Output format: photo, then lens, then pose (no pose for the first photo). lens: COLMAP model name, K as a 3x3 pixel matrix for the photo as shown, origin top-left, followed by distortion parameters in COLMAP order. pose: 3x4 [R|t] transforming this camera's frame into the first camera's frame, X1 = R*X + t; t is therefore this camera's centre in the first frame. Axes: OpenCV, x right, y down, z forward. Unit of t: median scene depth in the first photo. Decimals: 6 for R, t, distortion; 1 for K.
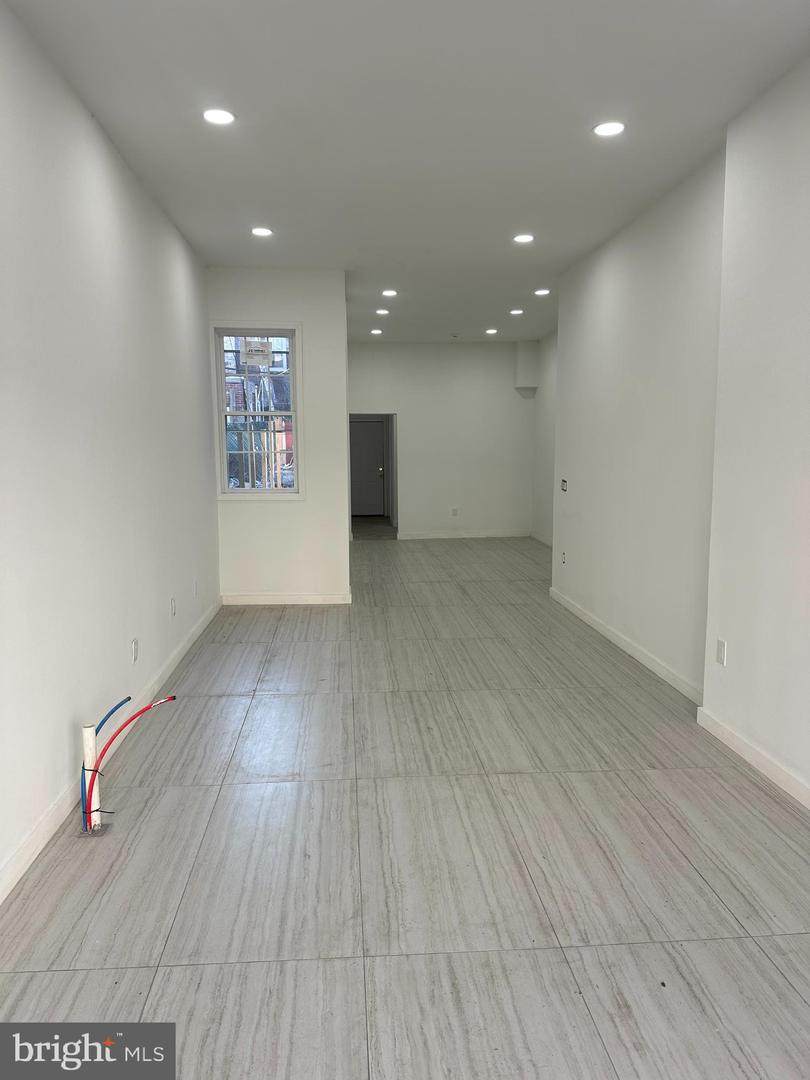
lens RADIAL K [[747.6, 0, 405.0], [0, 747.6, 540.0], [0, 0, 1]] dist [0.108029, -0.176190]
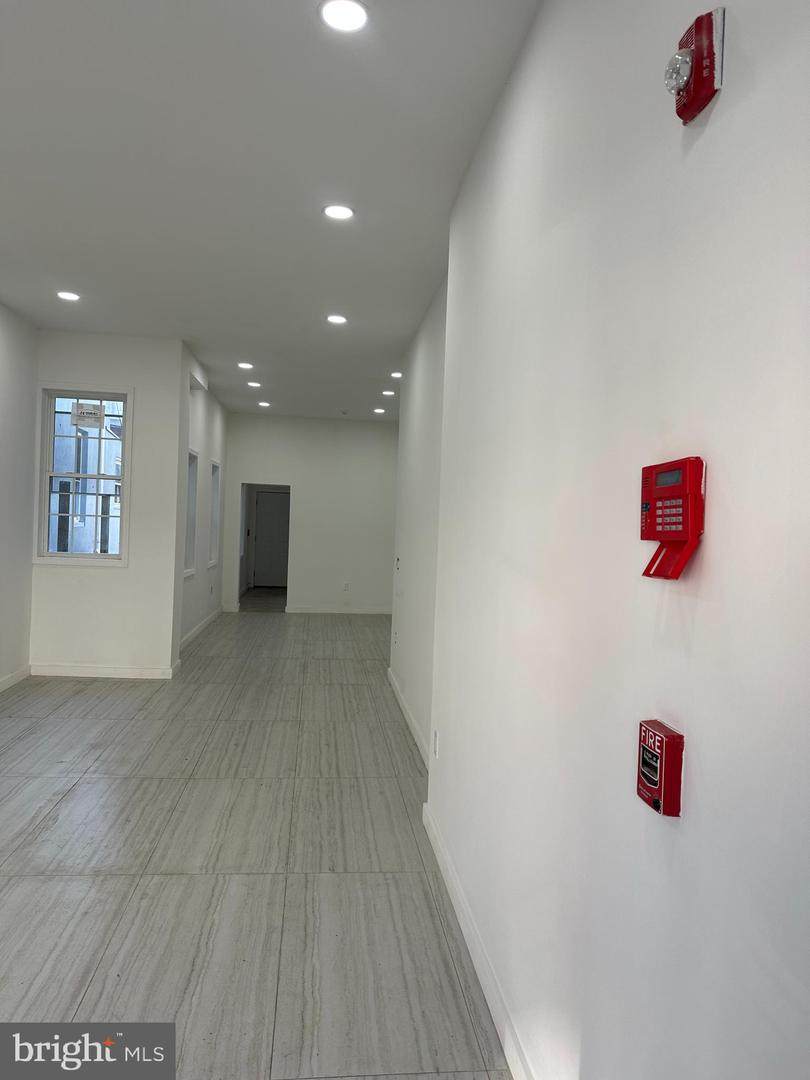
lens RADIAL K [[754.9, 0, 406.8], [0, 754.9, 514.9], [0, 0, 1]] dist [0.074186, -0.093062]
pose [[0.998059, 0.047150, 0.040687, 0.185791], [-0.041328, 0.990164, -0.133670, -0.003406], [-0.046589, 0.131729, 0.990190, 0.011930]]
